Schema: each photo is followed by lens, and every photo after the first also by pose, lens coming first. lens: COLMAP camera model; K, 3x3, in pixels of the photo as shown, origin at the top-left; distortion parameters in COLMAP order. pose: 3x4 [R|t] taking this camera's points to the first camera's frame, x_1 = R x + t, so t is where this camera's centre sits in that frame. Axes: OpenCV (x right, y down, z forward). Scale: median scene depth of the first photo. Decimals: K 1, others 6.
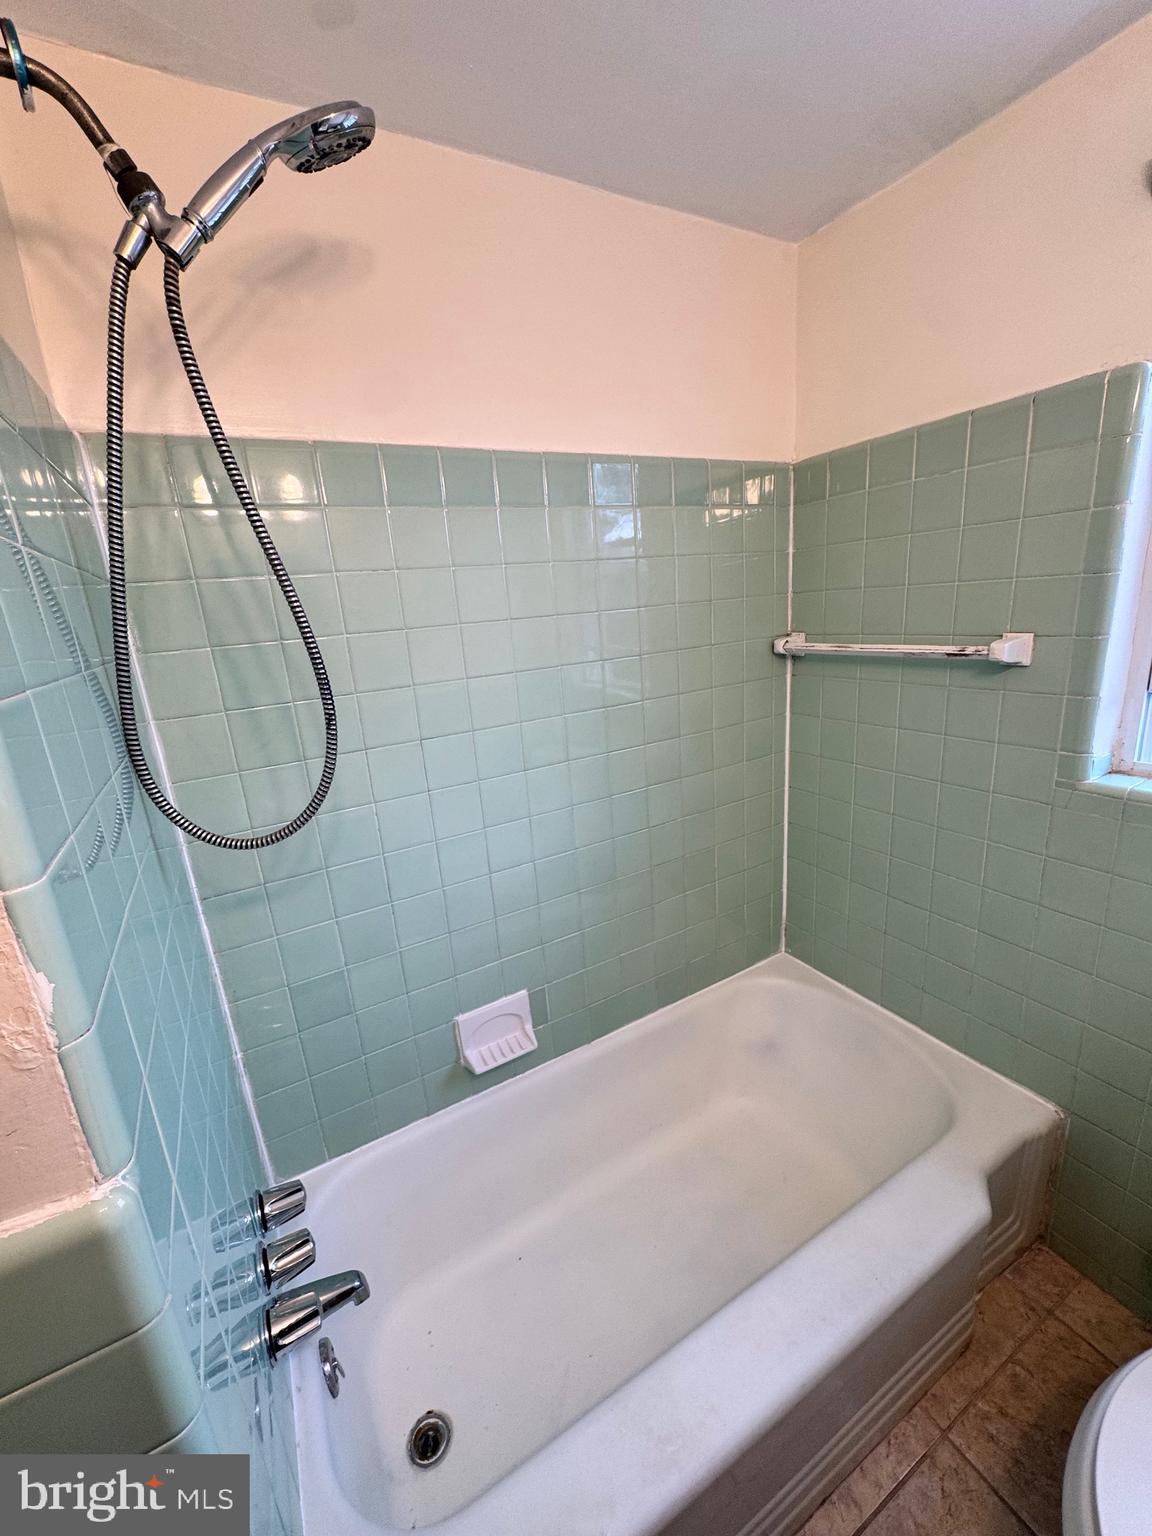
lens RADIAL K [[612.4, 0, 577.1], [0, 612.4, 769.2], [0, 0, 1]] dist [-0.001897, 0.000026]
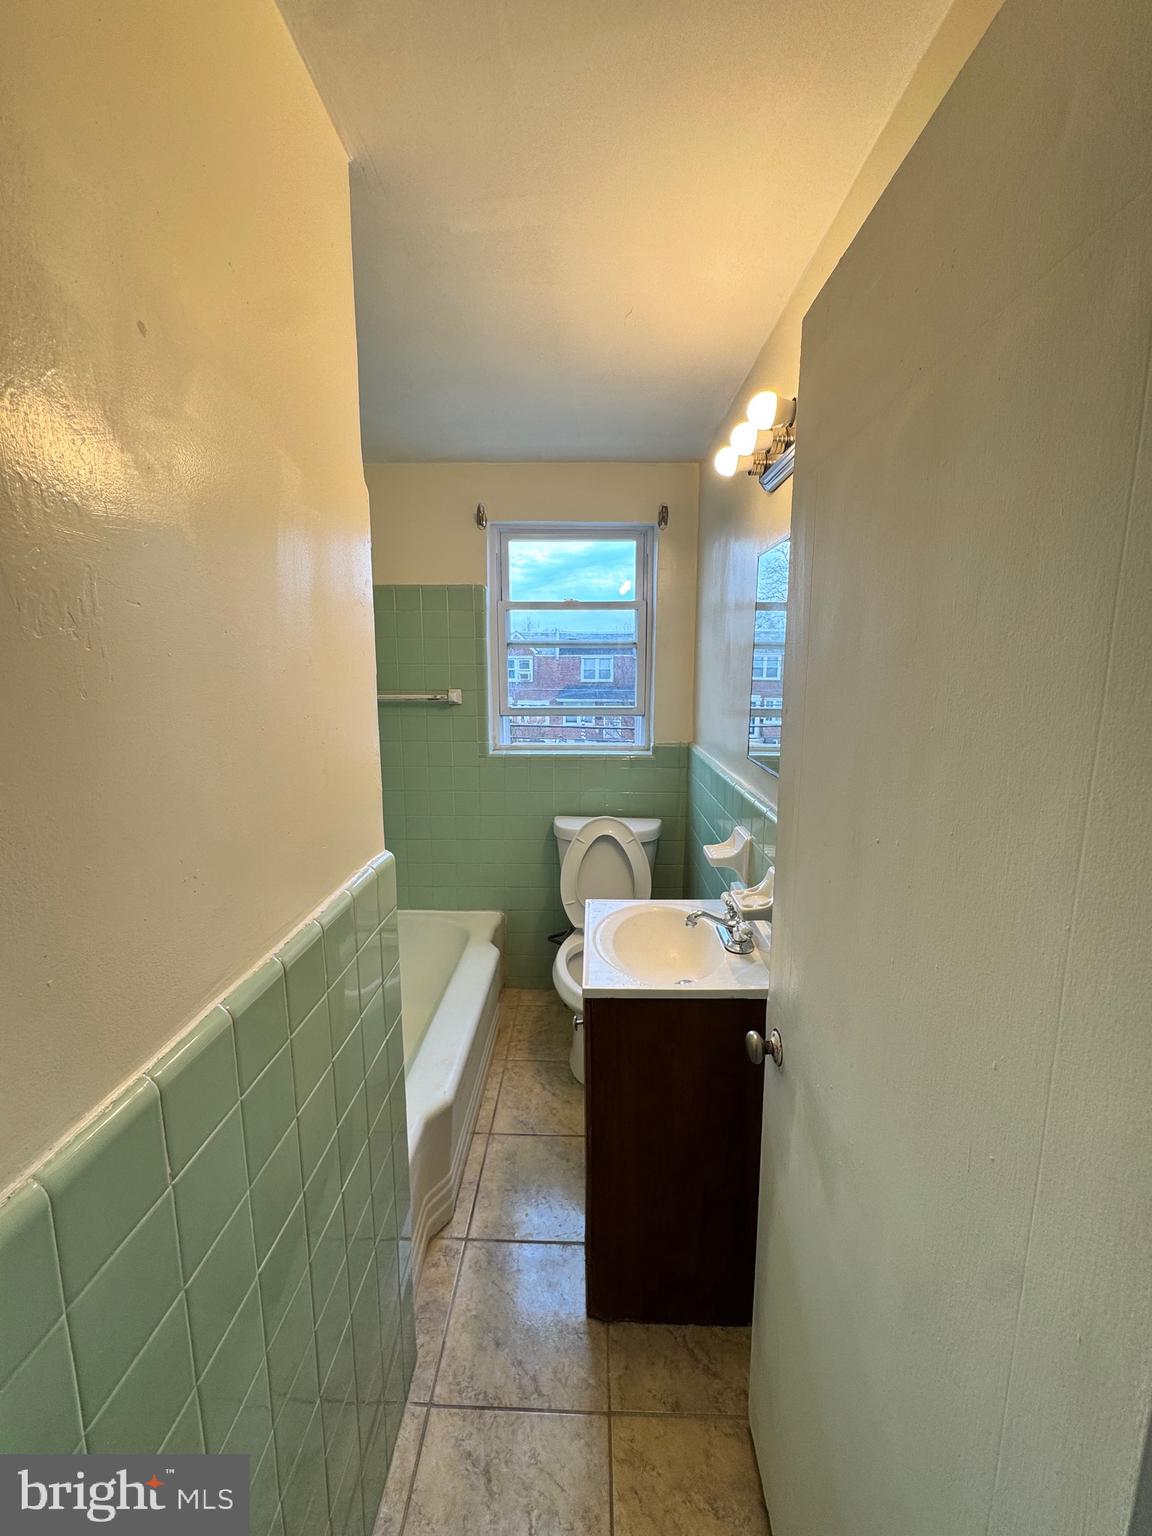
lens RADIAL K [[612.4, 0, 577.1], [0, 612.4, 769.2], [0, 0, 1]] dist [-0.001897, 0.000026]
pose [[0.511307, -0.075966, 0.856034, -0.848586], [0.186023, 0.982254, -0.023944, 0.170338], [-0.839024, 0.171484, 0.516365, -0.393823]]
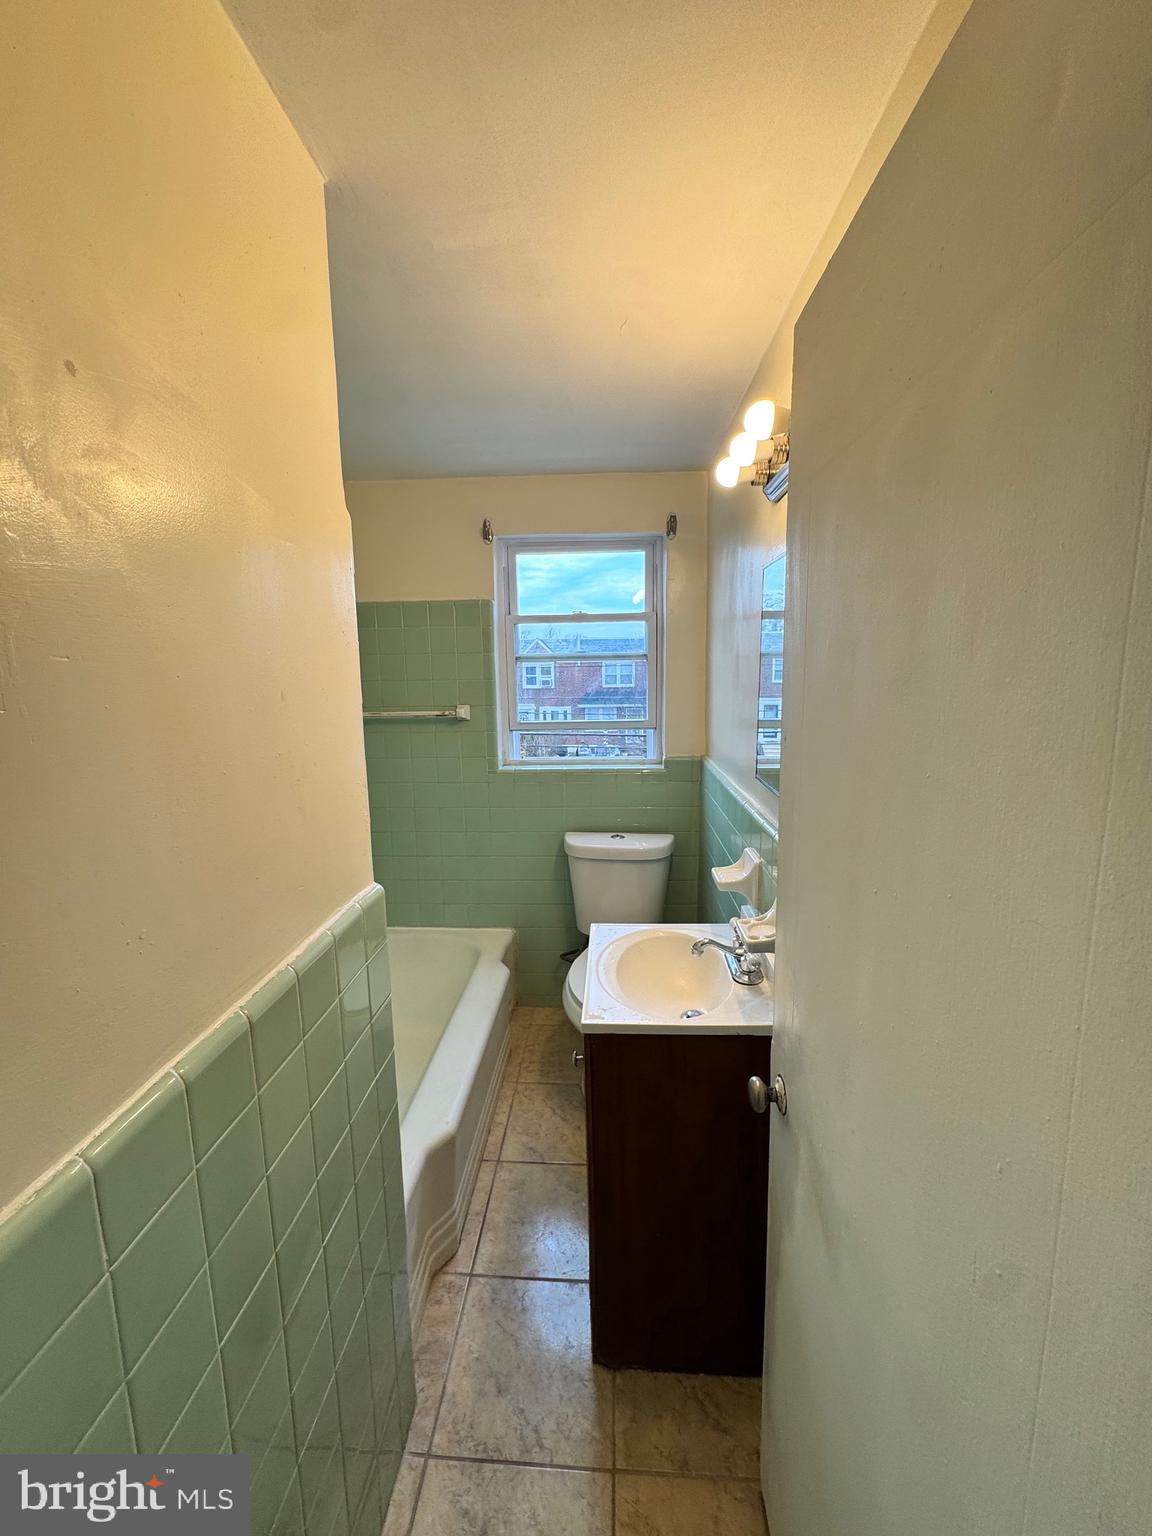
lens RADIAL K [[612.4, 0, 577.1], [0, 612.4, 769.2], [0, 0, 1]] dist [-0.001897, 0.000026]
pose [[0.542681, -0.074729, 0.836608, -0.795820], [0.195547, 0.979906, -0.039316, 0.145798], [-0.816859, 0.184932, 0.546389, -0.416836]]
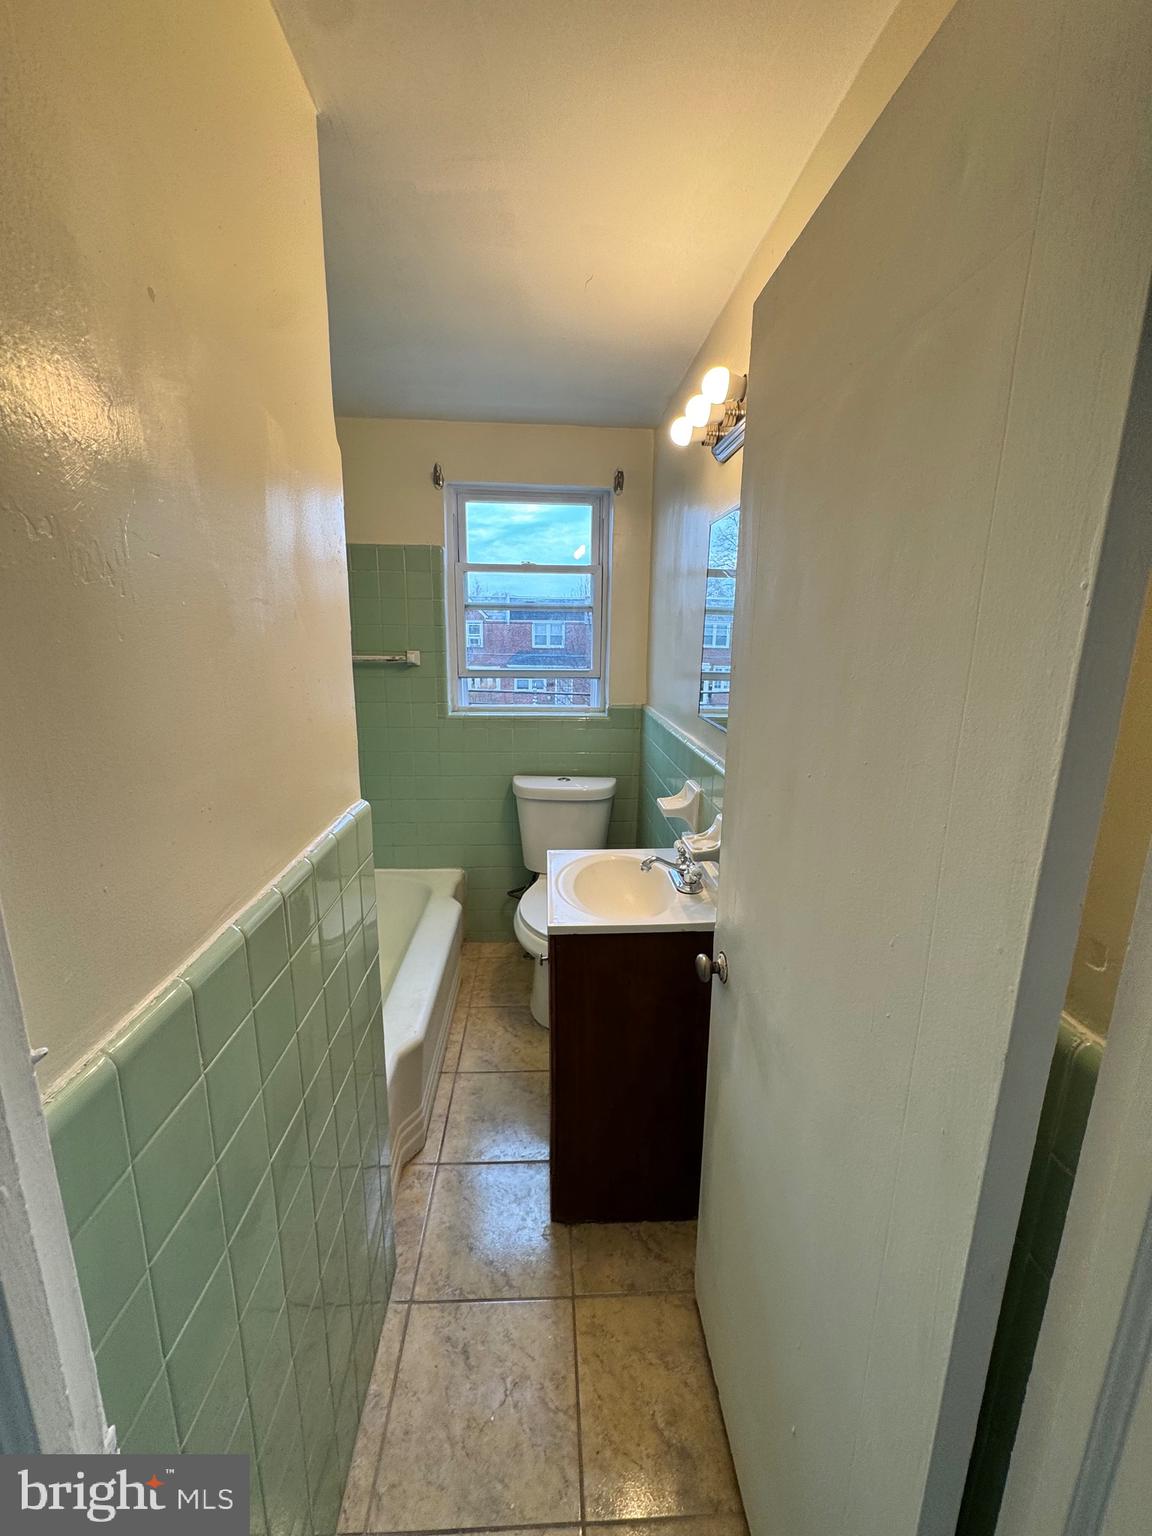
lens RADIAL K [[612.4, 0, 577.1], [0, 612.4, 769.2], [0, 0, 1]] dist [-0.001897, 0.000026]
pose [[0.441553, -0.123976, 0.888629, -0.919553], [0.188365, 0.981145, 0.043286, 0.188597], [-0.877240, 0.148273, 0.456580, -0.405562]]
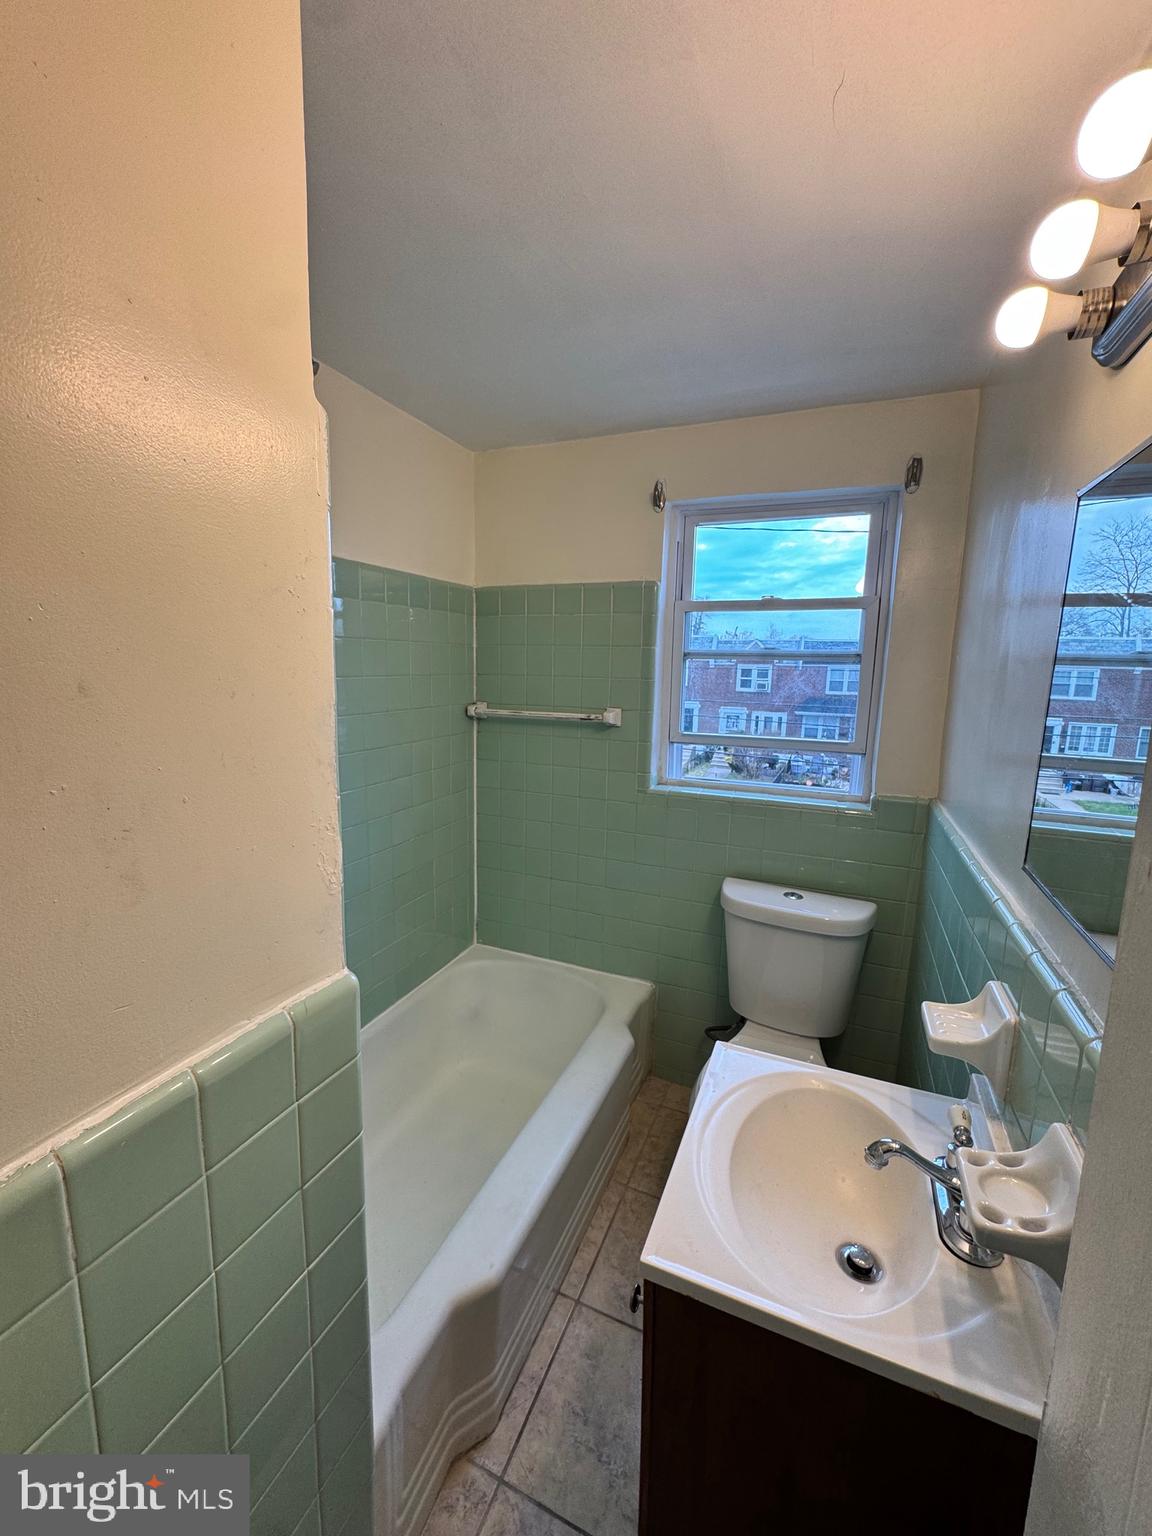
lens RADIAL K [[615.5, 0, 576.0], [0, 615.5, 768.0], [0, 0, 1]] dist [-0.001818, -0.000236]
pose [[0.791912, -0.010911, 0.610537, -0.424939], [0.082373, 0.992610, -0.089106, 0.092978], [-0.605053, 0.120856, 0.786959, -0.298764]]
